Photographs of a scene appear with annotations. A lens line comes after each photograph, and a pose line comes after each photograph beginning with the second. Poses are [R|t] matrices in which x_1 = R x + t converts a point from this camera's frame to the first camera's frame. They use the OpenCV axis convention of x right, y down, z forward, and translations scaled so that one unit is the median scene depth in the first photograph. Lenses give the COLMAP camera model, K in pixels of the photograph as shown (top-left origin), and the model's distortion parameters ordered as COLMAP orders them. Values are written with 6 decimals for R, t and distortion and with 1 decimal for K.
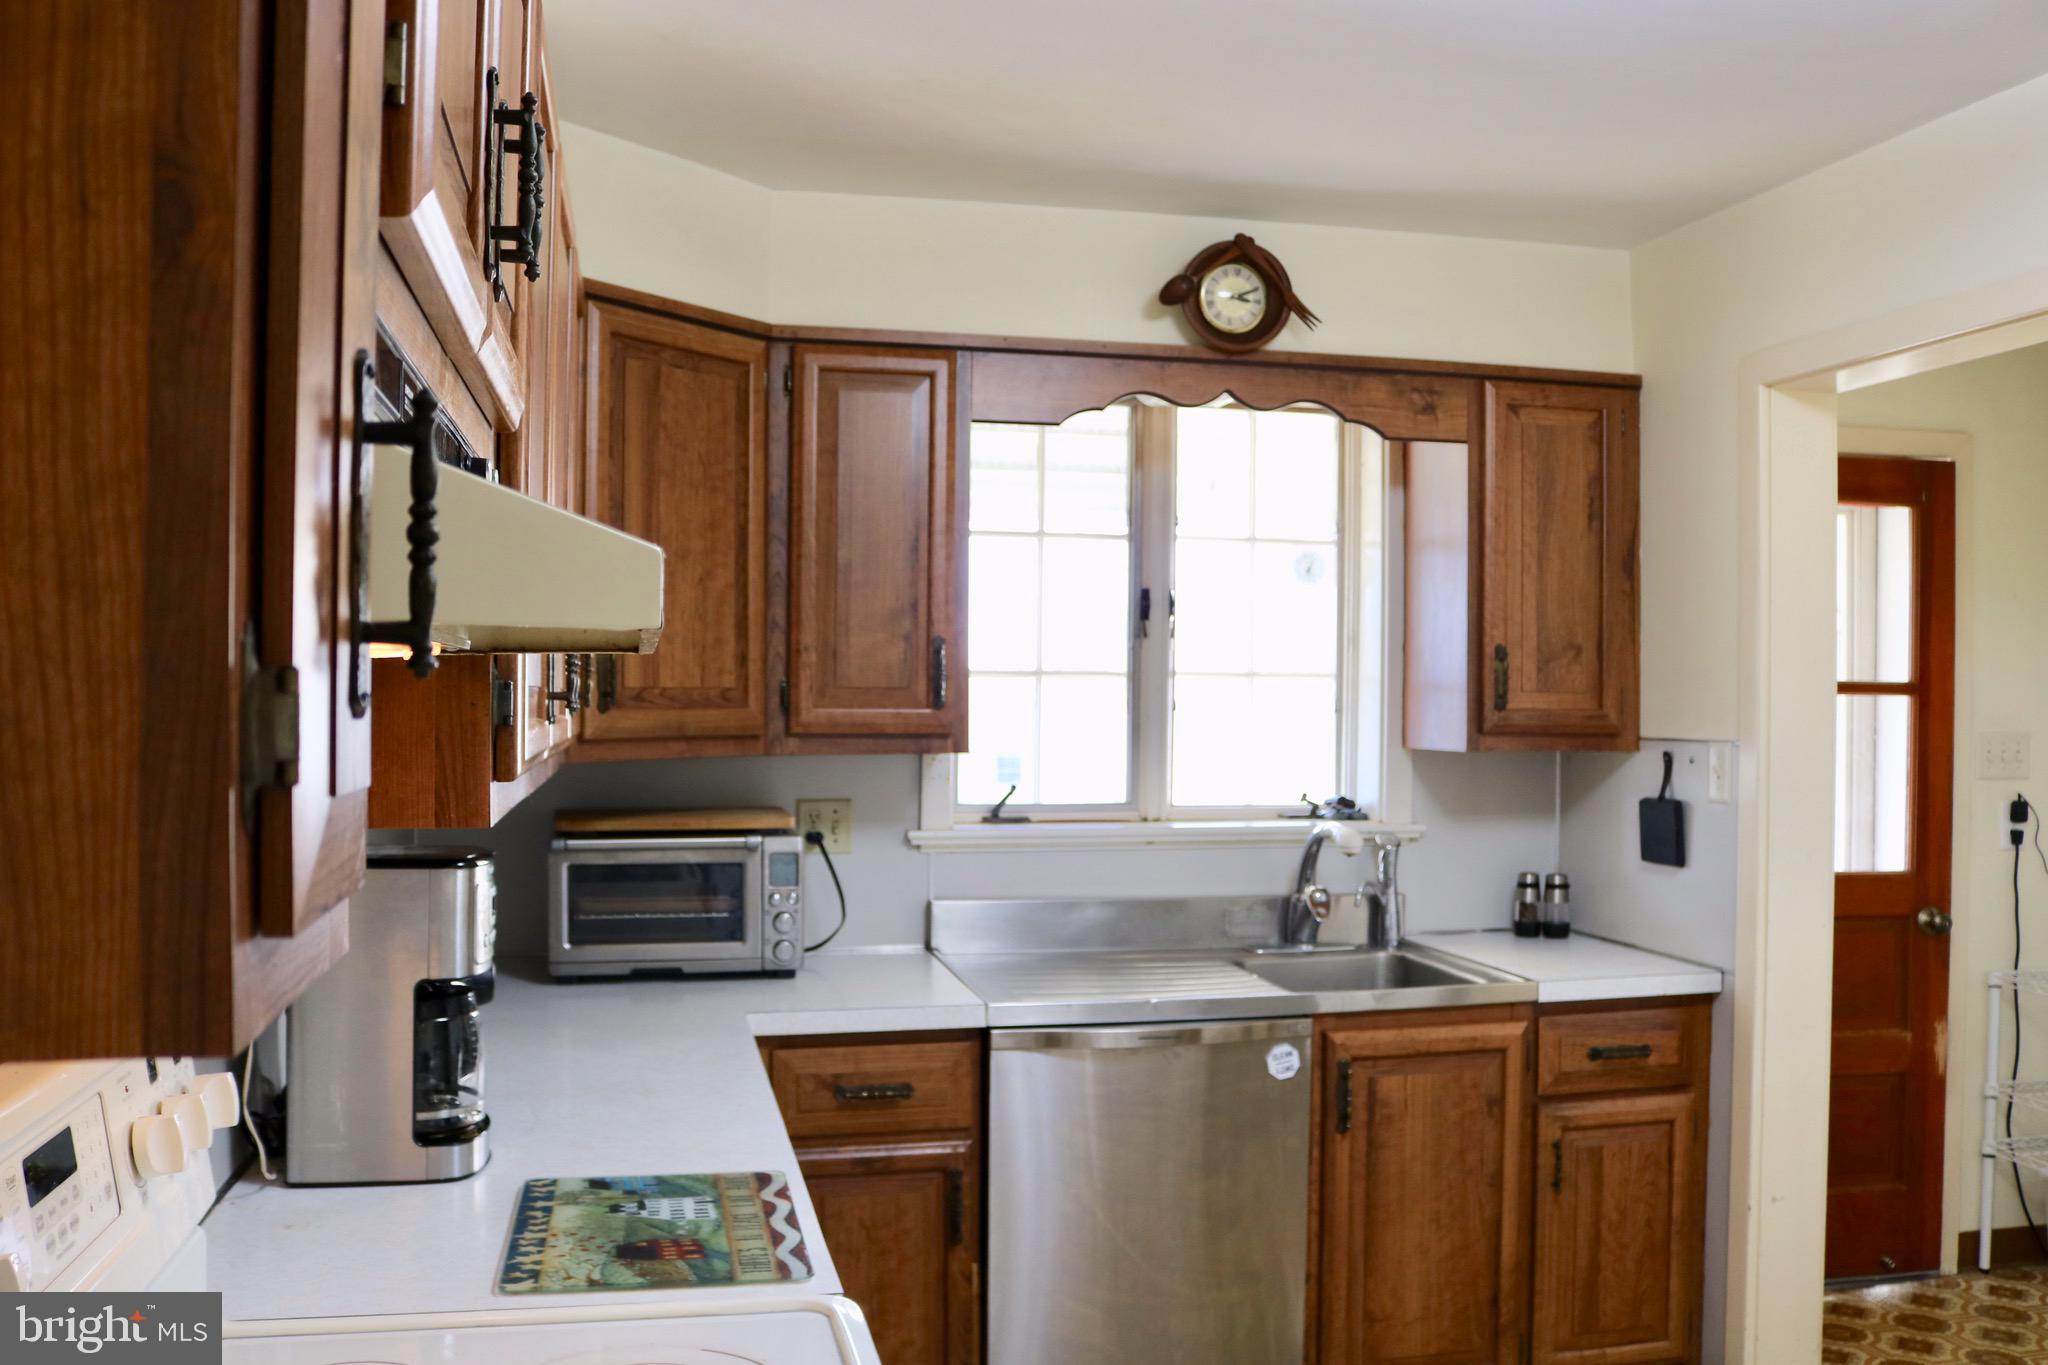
lens RADIAL K [[1775.1, 0, 1027.1], [0, 1775.1, 690.7], [0, 0, 1]] dist [-0.155685, 0.121935]
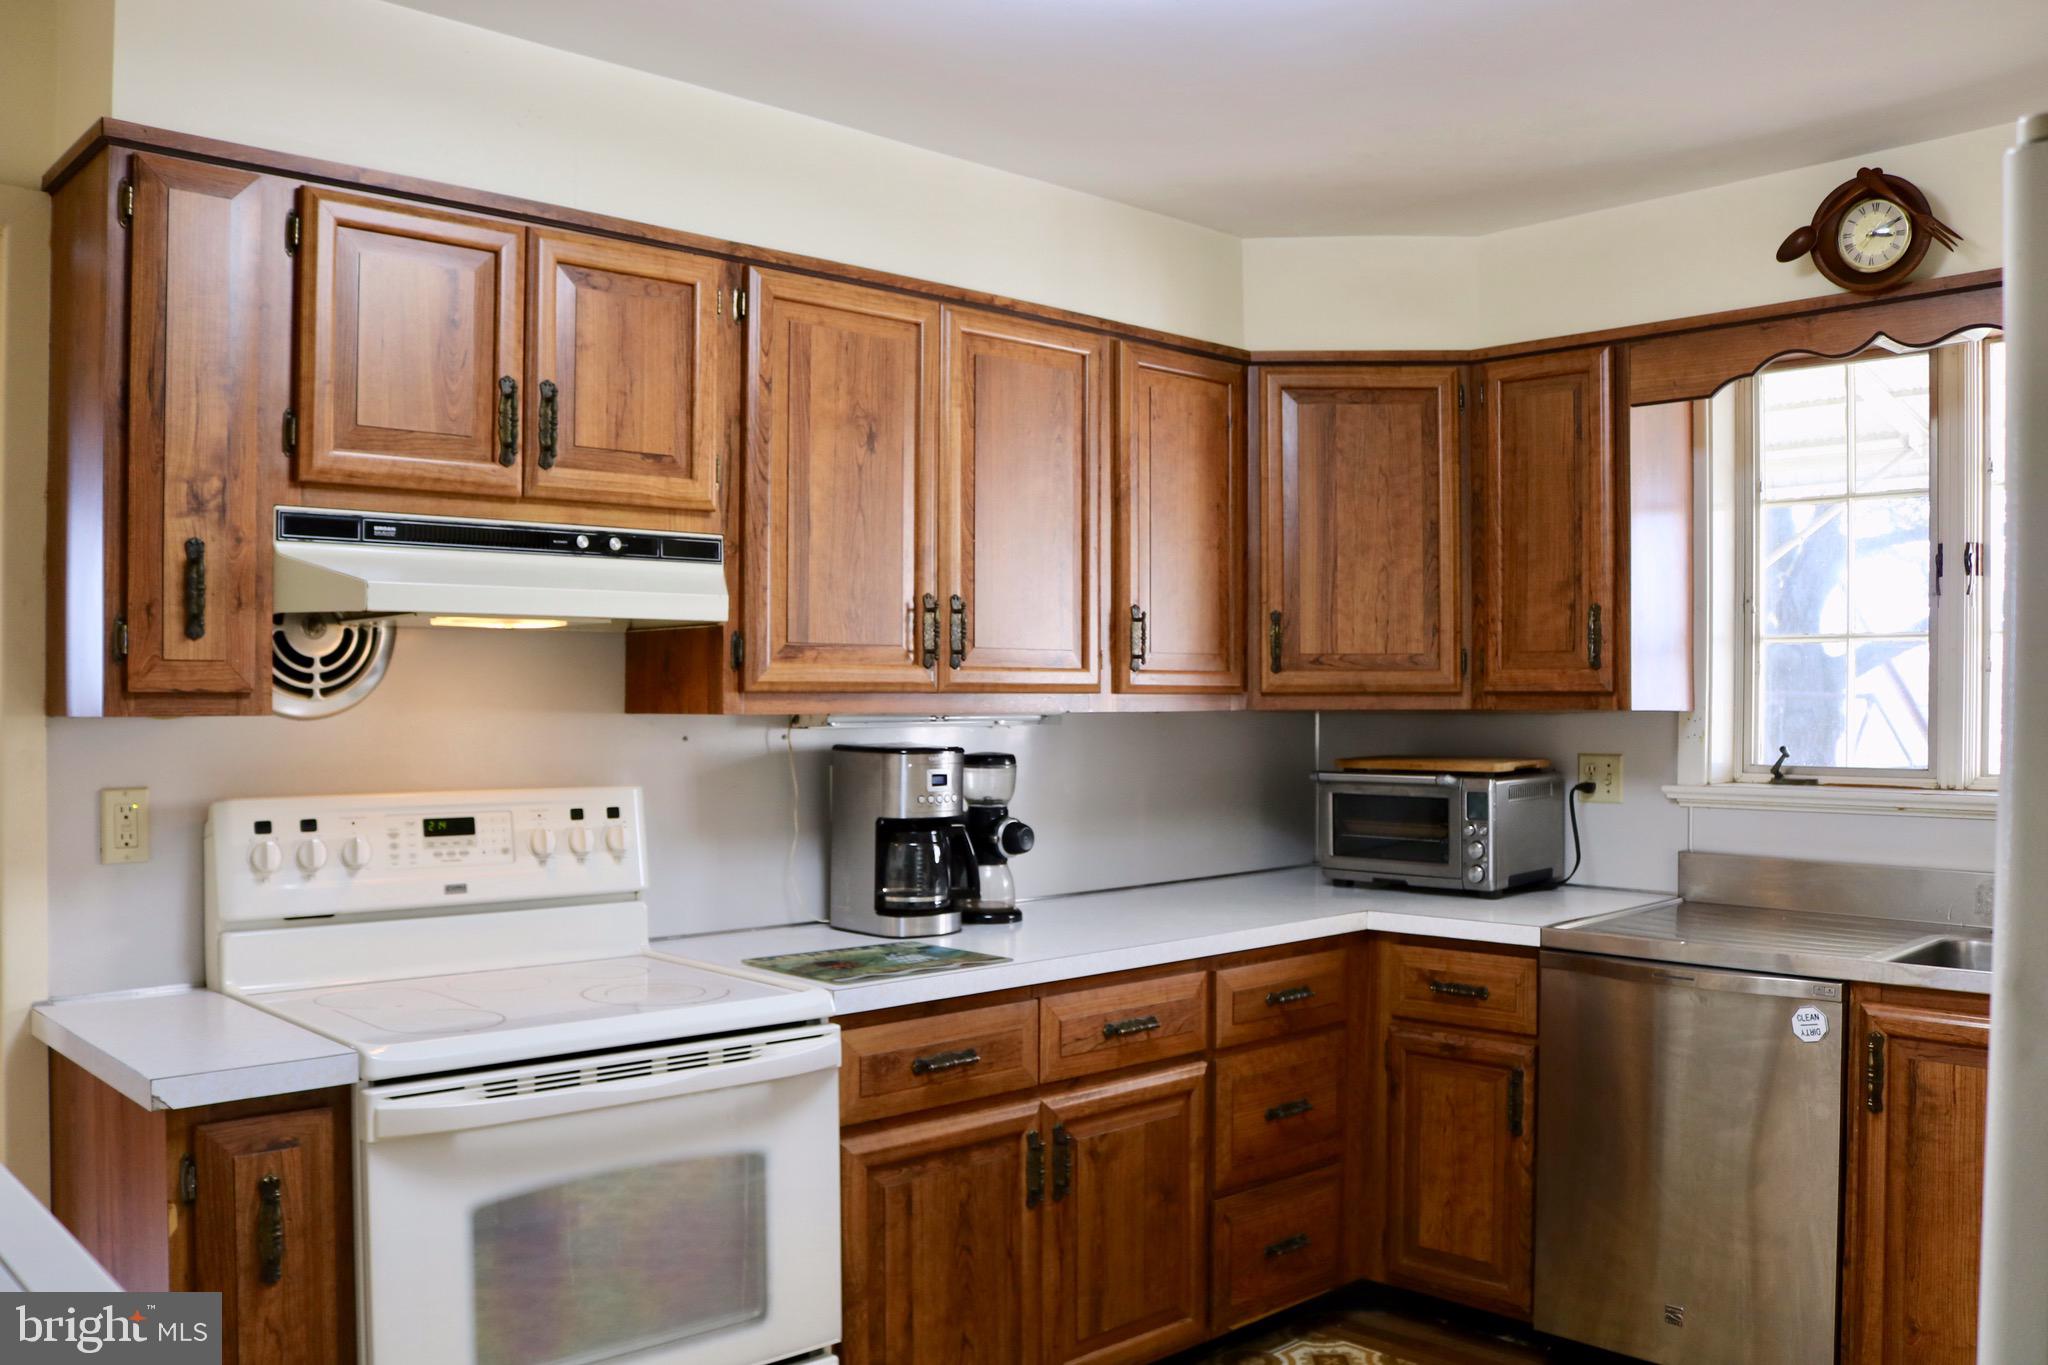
lens RADIAL K [[1775.1, 0, 1019.9], [0, 1775.1, 685.4], [0, 0, 1]] dist [-0.155685, 0.121935]
pose [[0.493099, -0.011640, -0.869895, 0.762638], [0.003283, 0.999928, -0.011519, 0.033620], [0.869967, 0.002824, 0.493102, 0.152334]]
